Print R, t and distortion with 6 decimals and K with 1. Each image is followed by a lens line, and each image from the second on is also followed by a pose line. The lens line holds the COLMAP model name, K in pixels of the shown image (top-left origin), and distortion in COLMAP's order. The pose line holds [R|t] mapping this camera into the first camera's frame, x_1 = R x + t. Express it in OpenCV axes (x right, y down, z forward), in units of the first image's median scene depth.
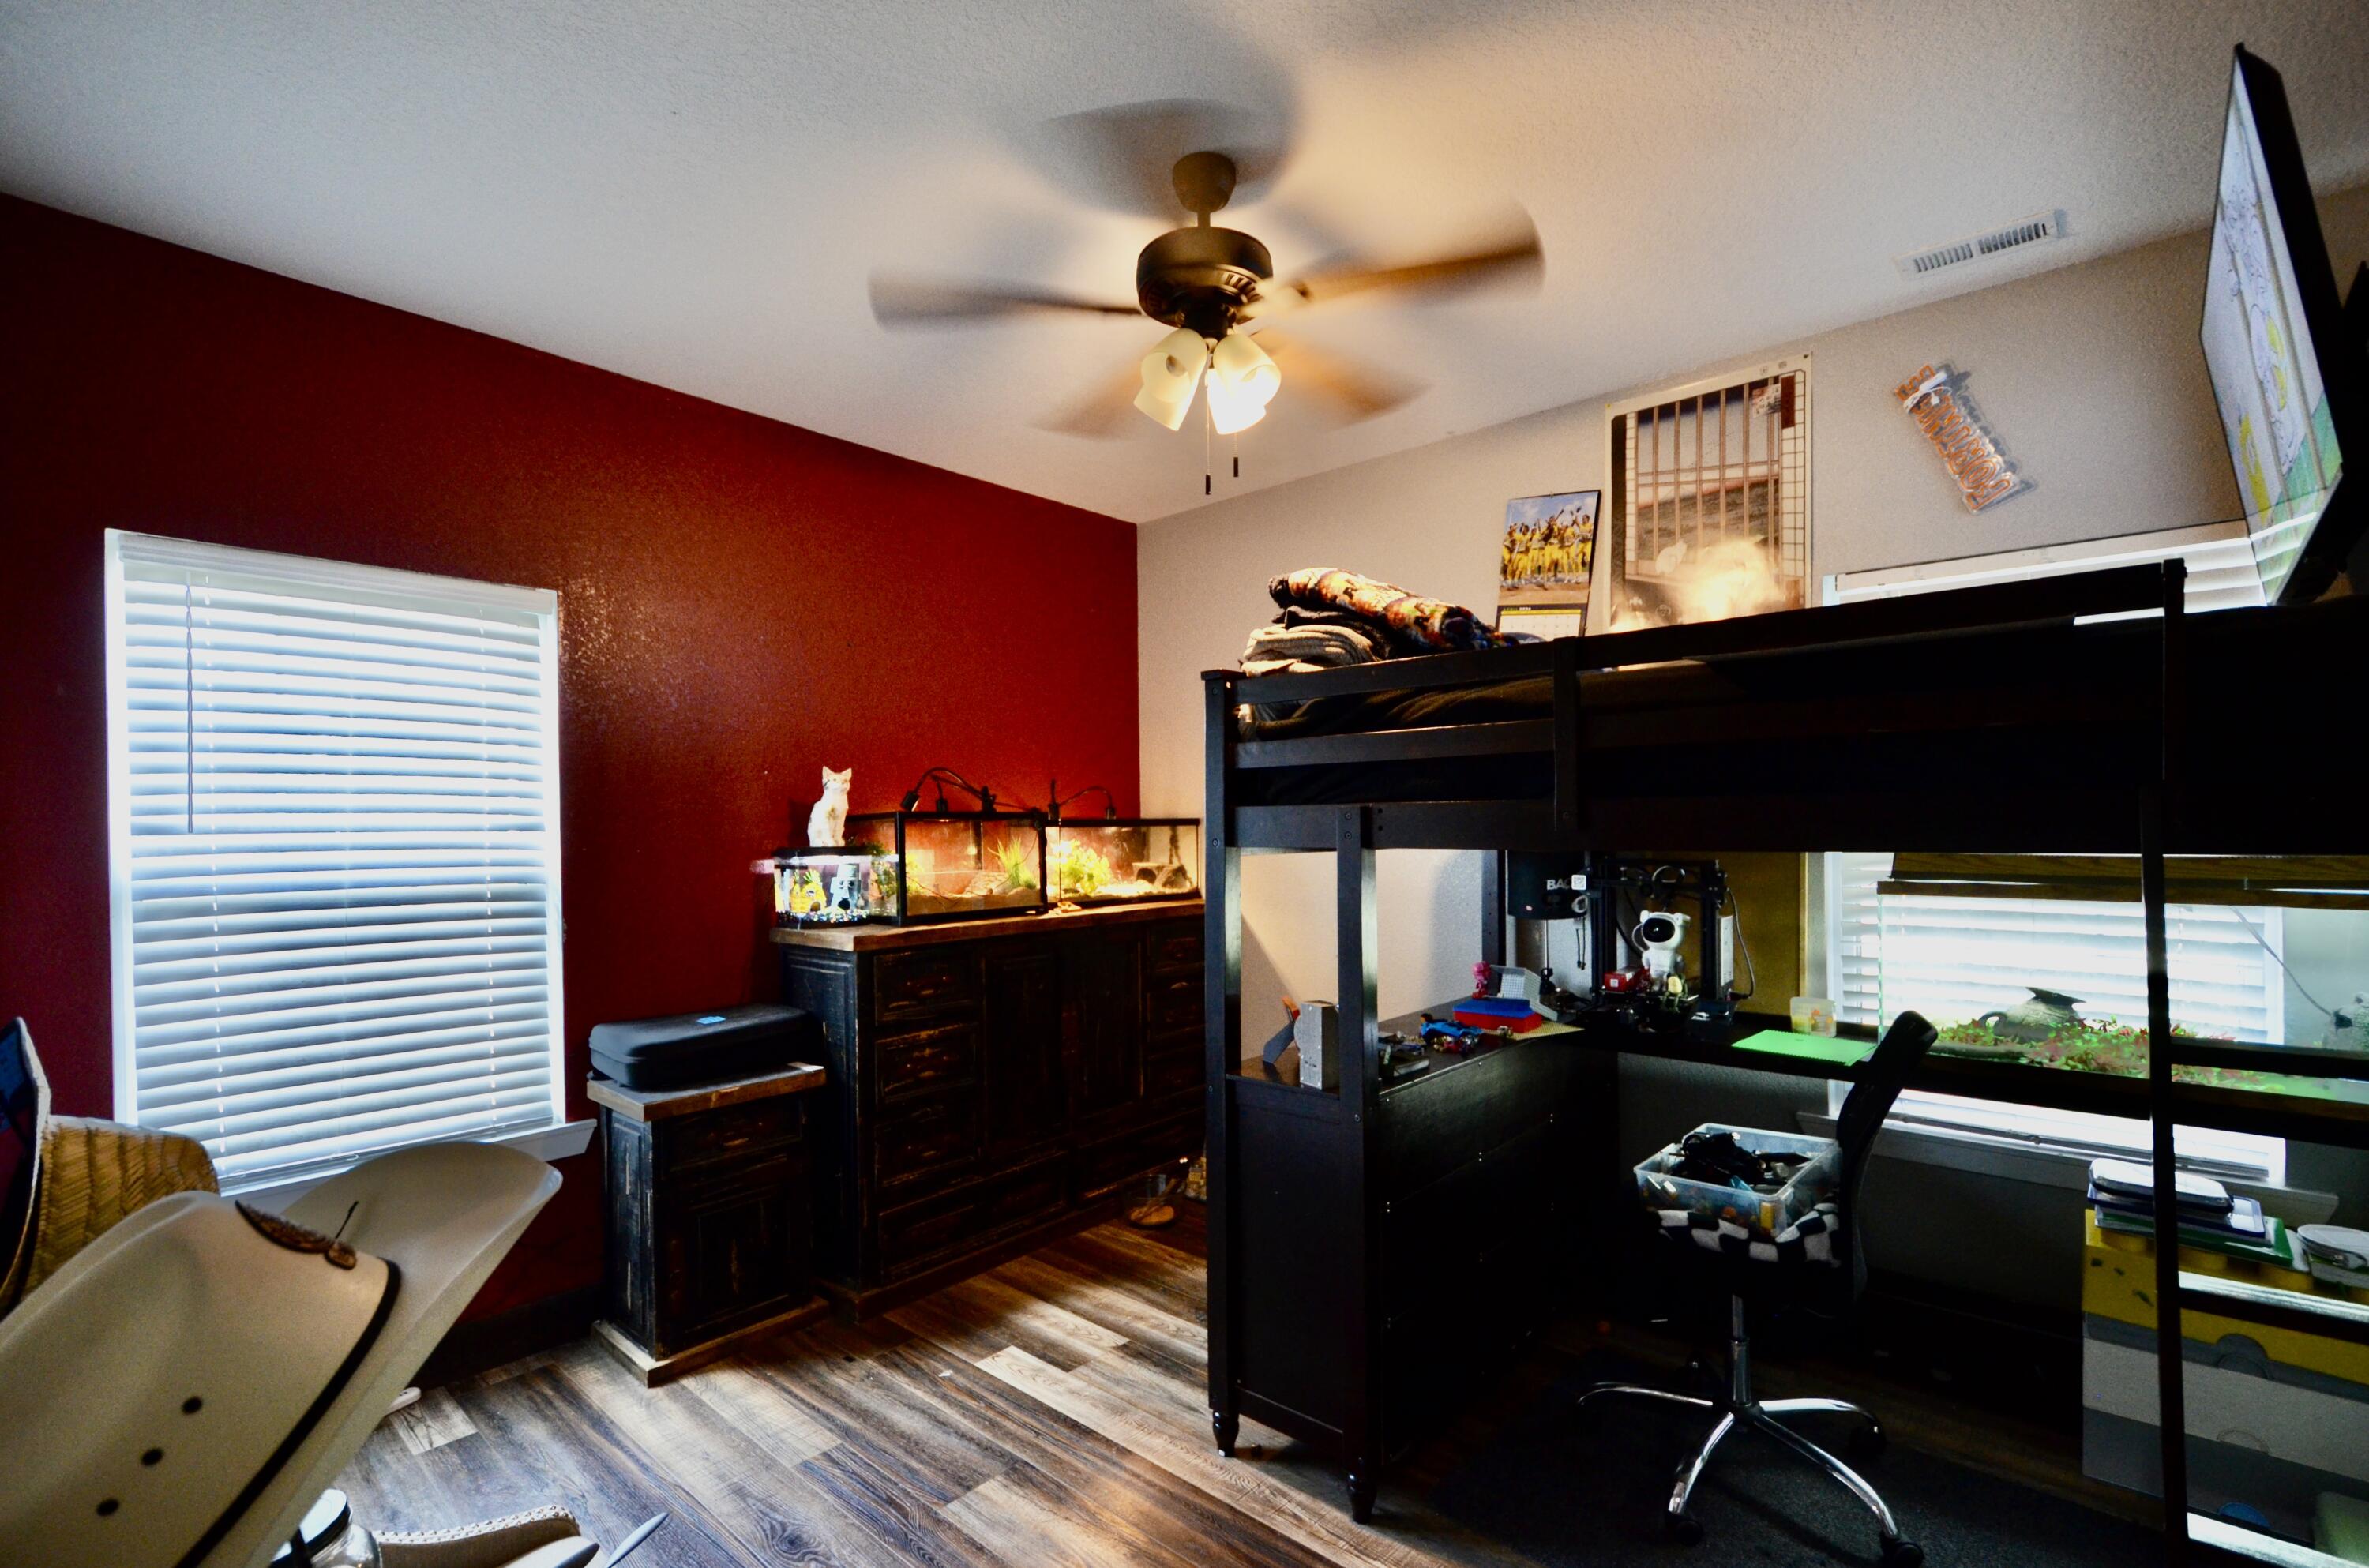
lens RADIAL K [[1088.4, 0, 1180.5], [0, 1088.4, 829.3], [0, 0, 1]] dist [-0.000813, 0.000155]
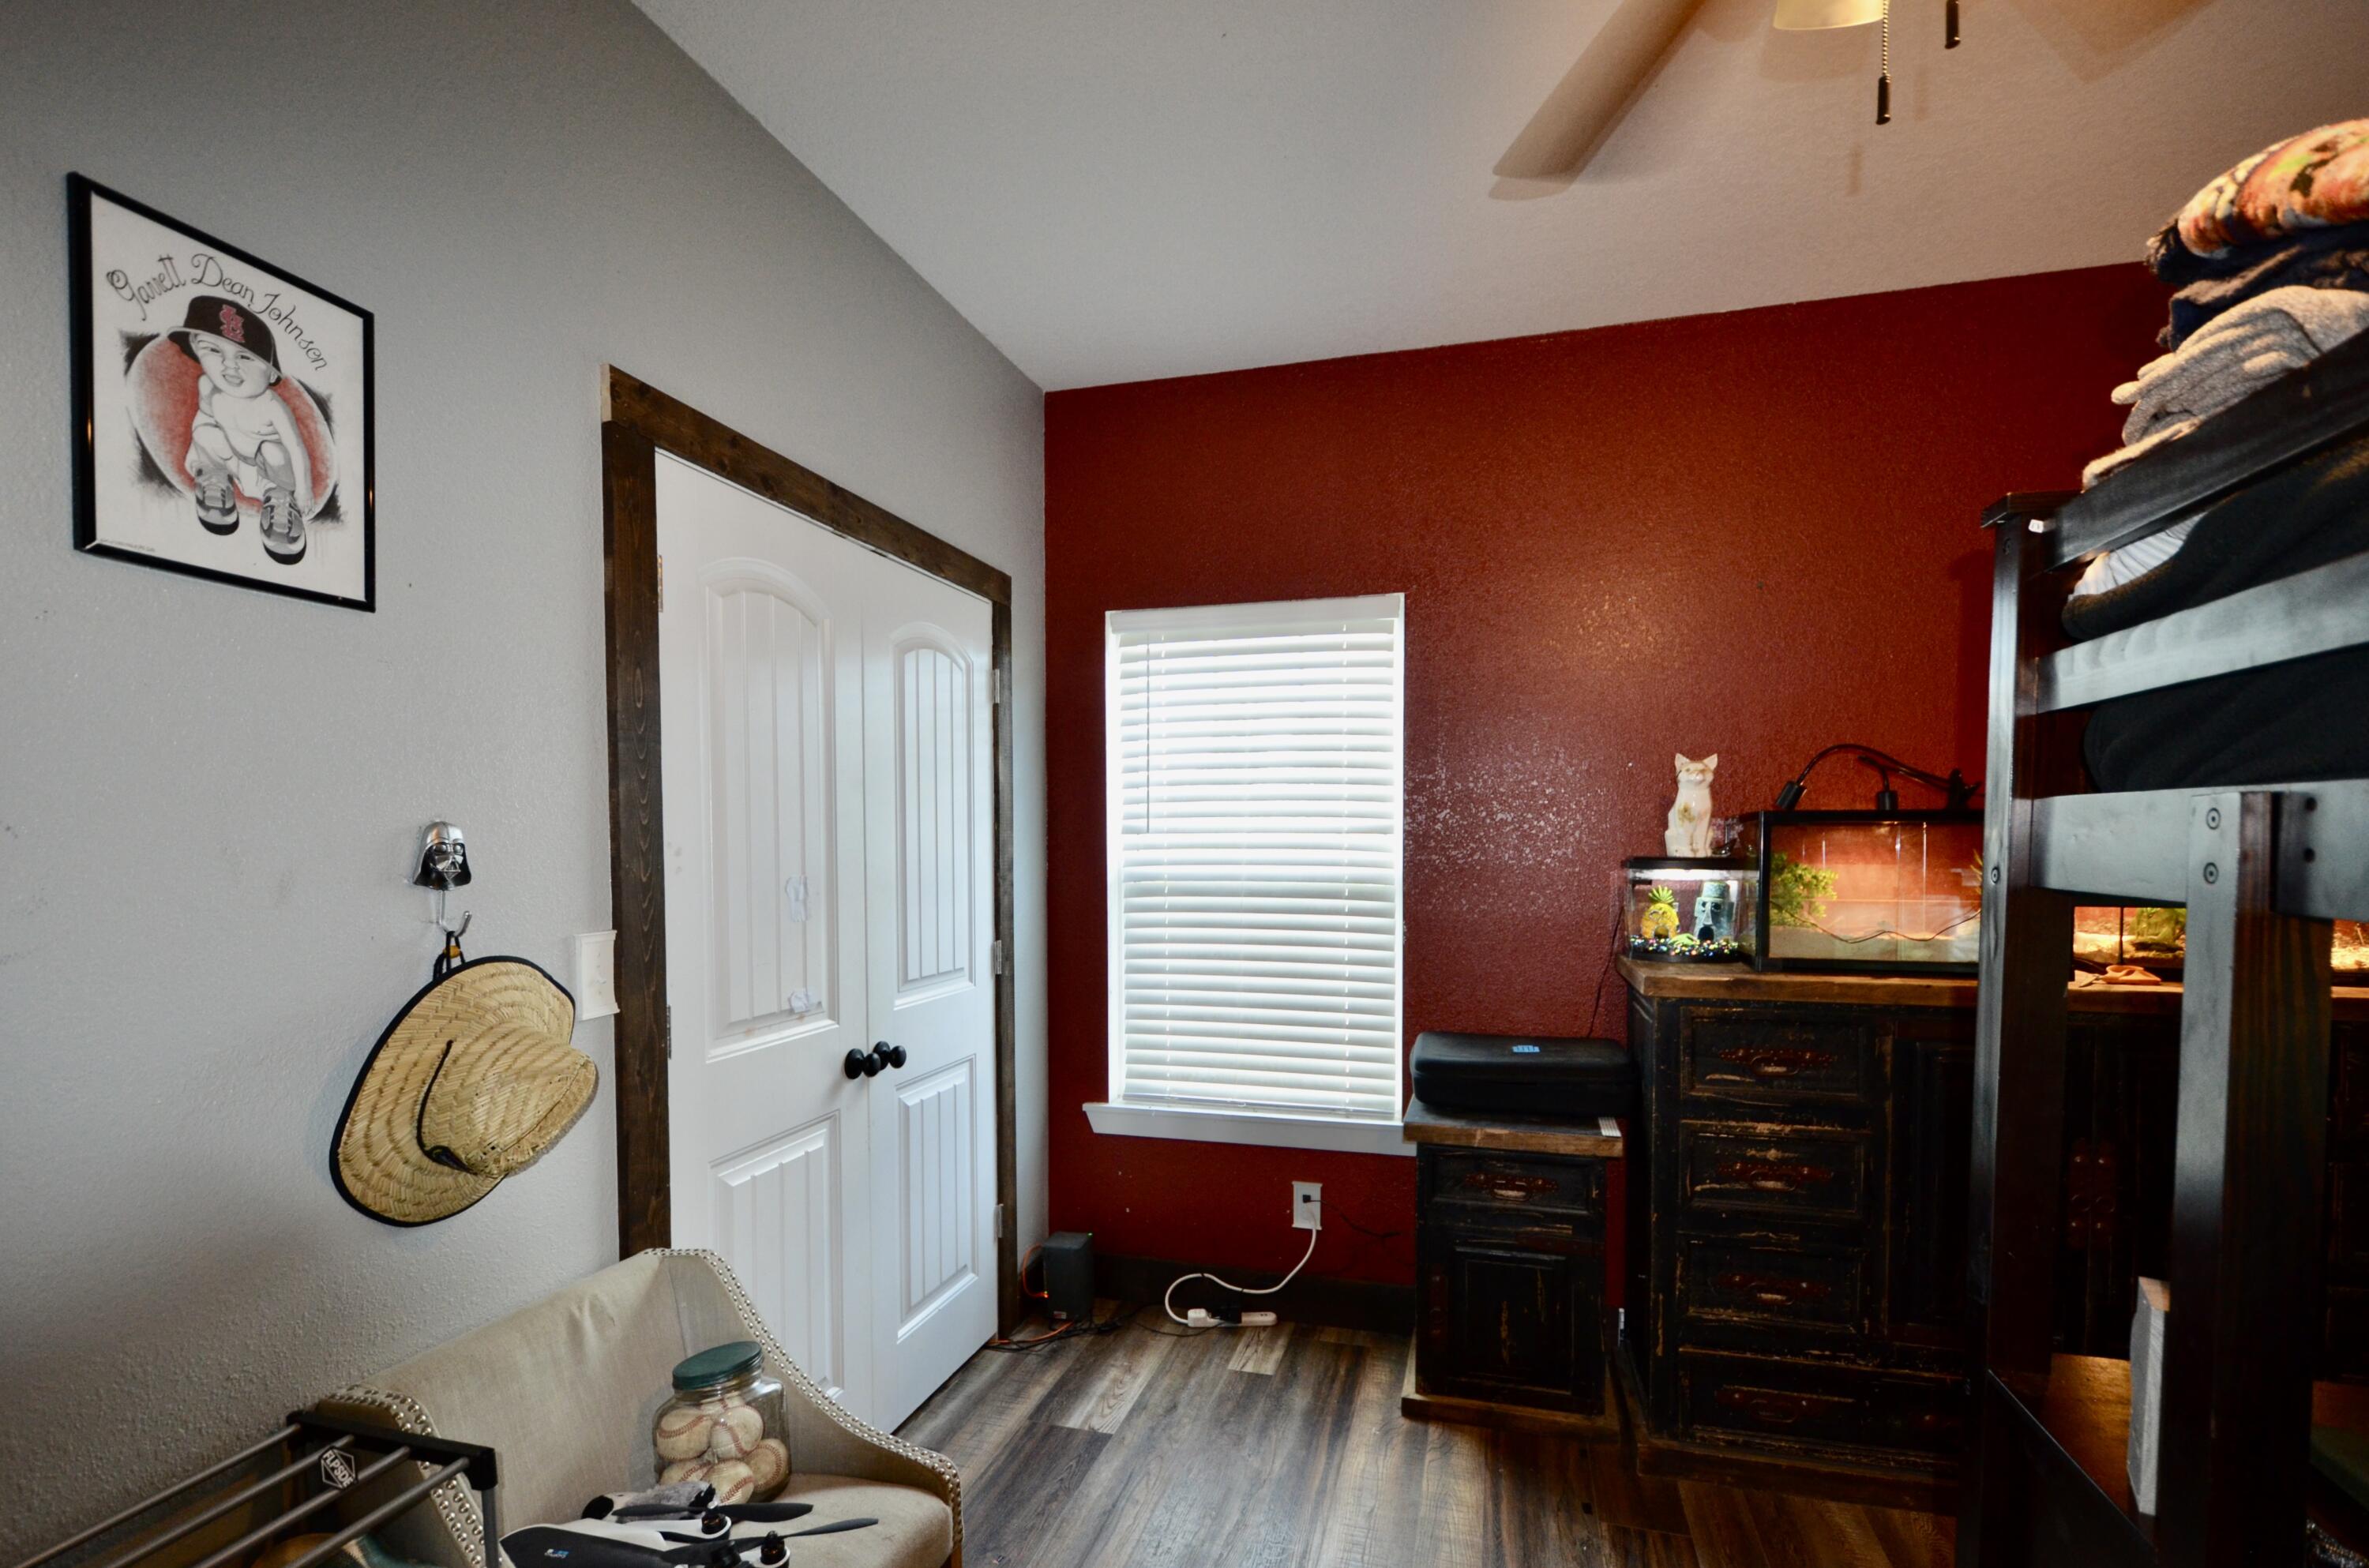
lens RADIAL K [[1062.8, 0, 1188.2], [0, 1062.8, 879.8], [0, 0, 1]] dist [-0.000514, -0.000376]
pose [[0.436255, 0.048913, -0.898493, 0.227516], [-0.007693, 0.998688, 0.050633, -0.004187], [0.899790, -0.015177, 0.436059, 0.393859]]
